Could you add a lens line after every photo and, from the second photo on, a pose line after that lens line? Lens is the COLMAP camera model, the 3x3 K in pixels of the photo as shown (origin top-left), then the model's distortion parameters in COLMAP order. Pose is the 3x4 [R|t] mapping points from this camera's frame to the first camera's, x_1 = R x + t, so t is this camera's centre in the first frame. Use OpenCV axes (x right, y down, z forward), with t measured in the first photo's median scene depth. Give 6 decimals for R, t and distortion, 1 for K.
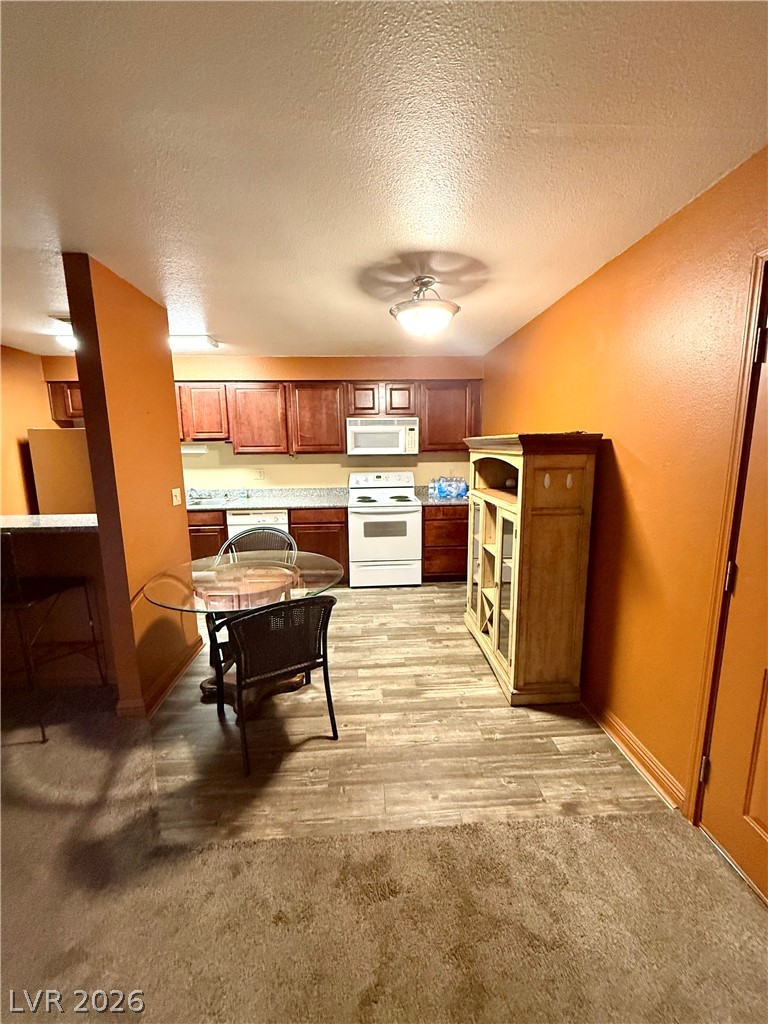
lens RADIAL K [[406.5, 0, 387.2], [0, 406.5, 510.5], [0, 0, 1]] dist [-0.004092, 0.000381]
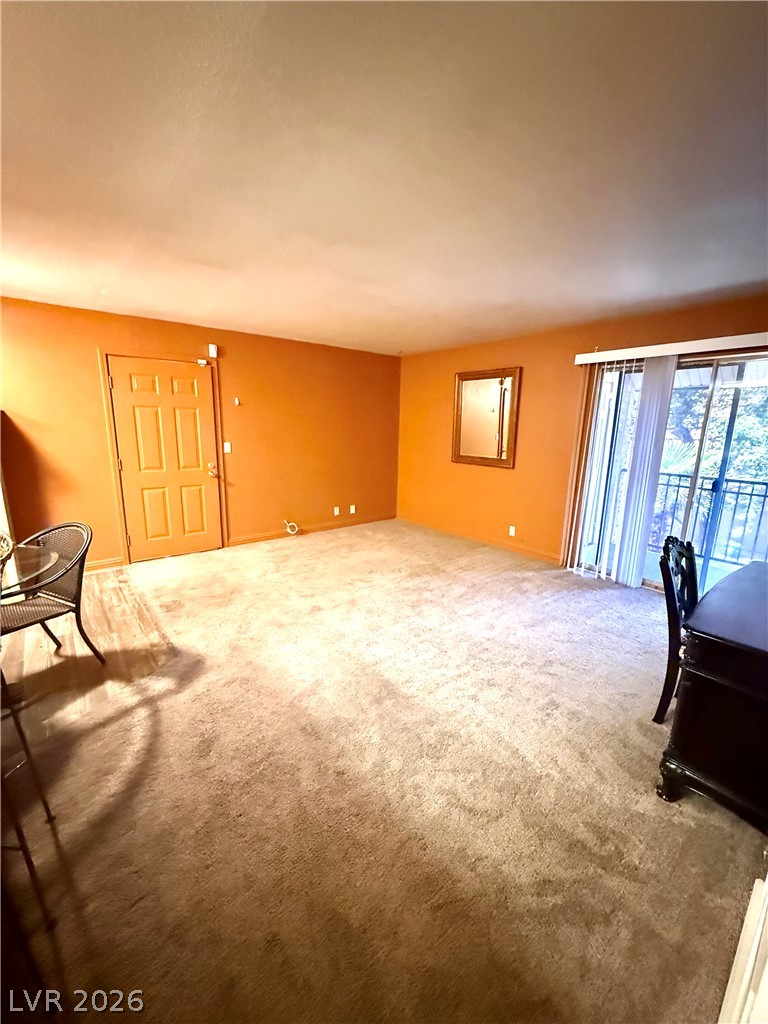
lens RADIAL K [[406.5, 0, 387.2], [0, 406.5, 509.4], [0, 0, 1]] dist [-0.004092, 0.000381]
pose [[-0.590981, -0.170208, 0.788525, -1.988613], [0.118676, 0.948506, 0.293687, -0.109795], [-0.797908, 0.267142, -0.540349, 0.906482]]
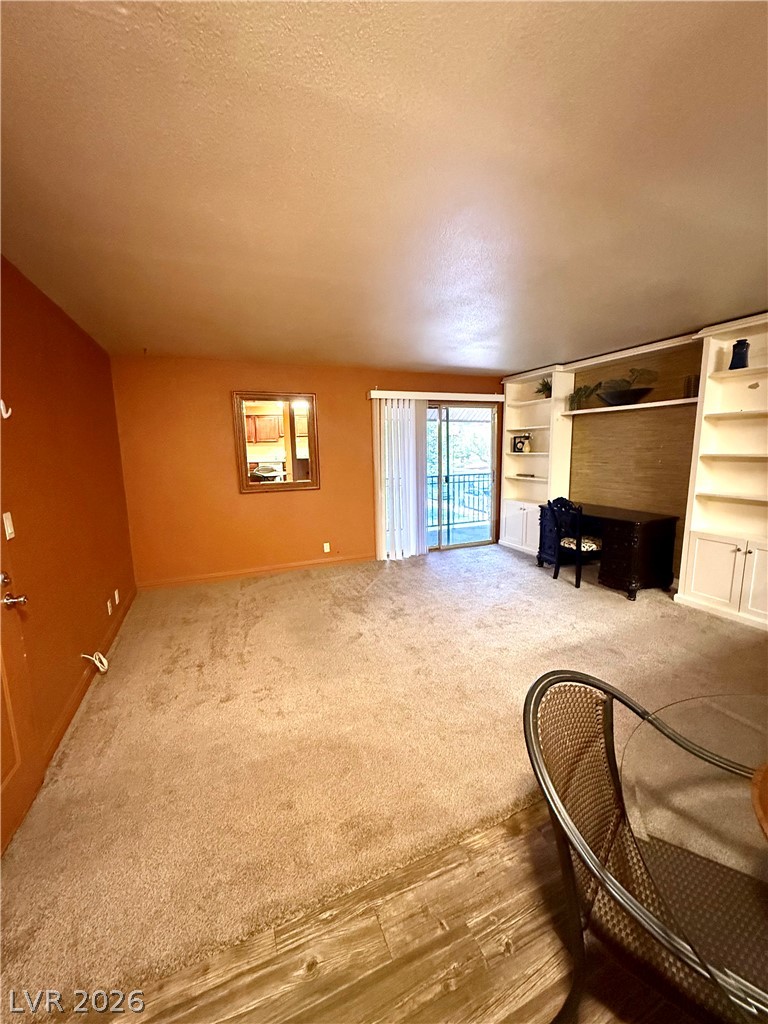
lens RADIAL K [[406.5, 0, 384.5], [0, 406.5, 509.0], [0, 0, 1]] dist [-0.004092, 0.000381]
pose [[-0.940799, 0.075727, -0.330399, 0.168937], [-0.030814, 0.951583, 0.305843, -0.216957], [0.337563, 0.297917, -0.892915, 1.410907]]
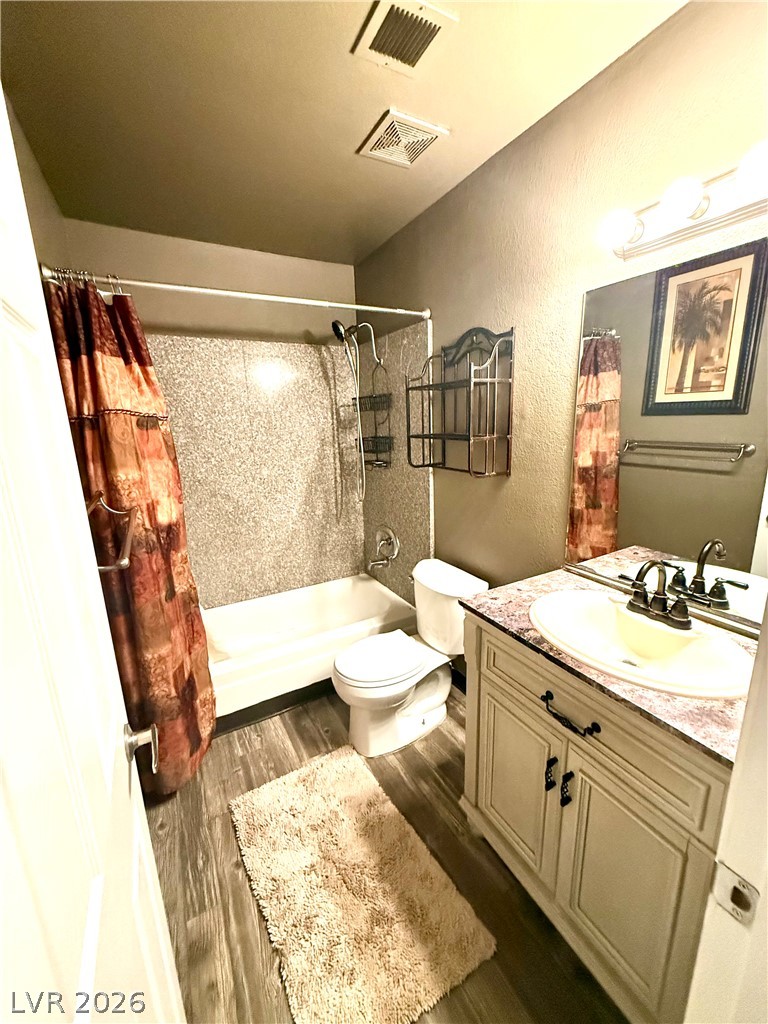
lens RADIAL K [[406.5, 0, 386.3], [0, 406.5, 508.7], [0, 0, 1]] dist [-0.004092, 0.000381]
pose [[0.439286, 0.200611, -0.875662, 0.787167], [-0.121555, 0.979056, 0.163319, -0.124219], [0.890086, 0.034698, 0.454471, 0.875557]]
